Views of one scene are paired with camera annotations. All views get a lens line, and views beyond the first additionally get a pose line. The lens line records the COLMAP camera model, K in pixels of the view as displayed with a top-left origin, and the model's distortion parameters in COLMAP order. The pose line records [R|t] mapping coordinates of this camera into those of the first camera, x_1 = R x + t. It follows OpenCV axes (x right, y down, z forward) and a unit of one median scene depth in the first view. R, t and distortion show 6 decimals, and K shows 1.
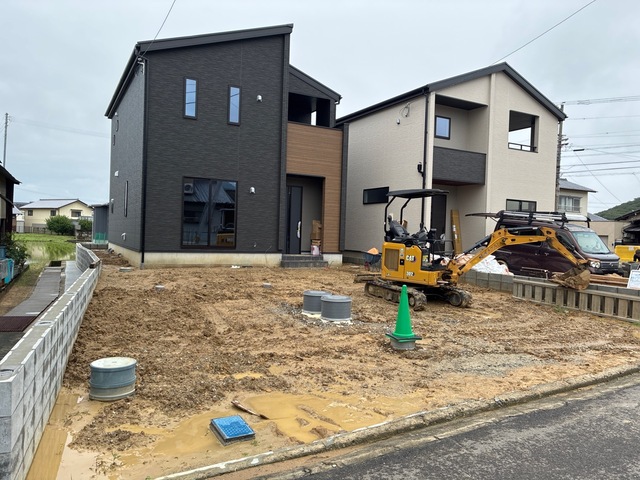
lens RADIAL K [[487.4, 0, 325.1], [0, 487.4, 234.0], [0, 0, 1]] dist [0.049303, -0.048553]
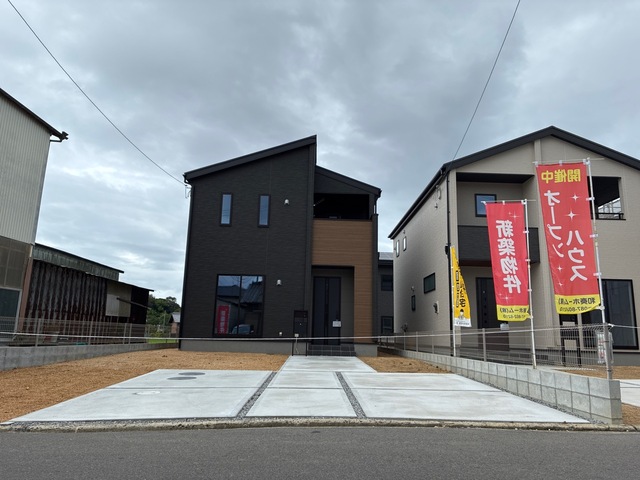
lens RADIAL K [[487.4, 0, 318.6], [0, 487.4, 236.7], [0, 0, 1]] dist [0.049303, -0.048553]
pose [[0.883481, -0.102599, -0.457094, 0.412109], [0.002526, 0.976751, -0.214360, 0.041346], [0.468460, 0.188229, 0.863200, 0.071481]]
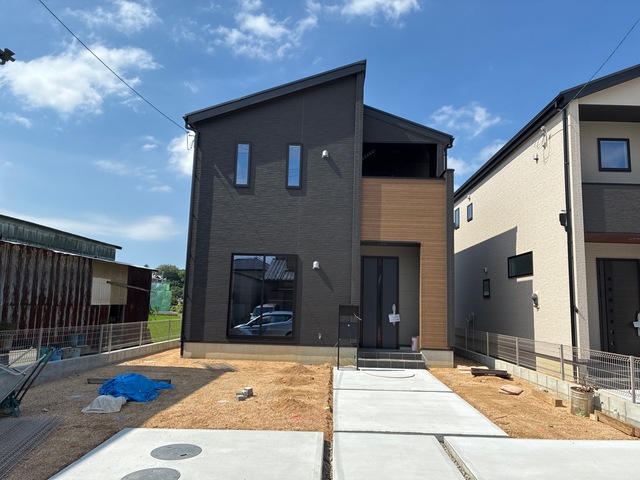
lens RADIAL K [[487.4, 0, 324.5], [0, 487.4, 238.6], [0, 0, 1]] dist [0.049303, -0.048553]
pose [[0.866745, -0.074415, -0.493168, 0.241880], [-0.001444, 0.988428, -0.151684, -0.011424], [0.498749, 0.132183, 0.856608, 0.298347]]
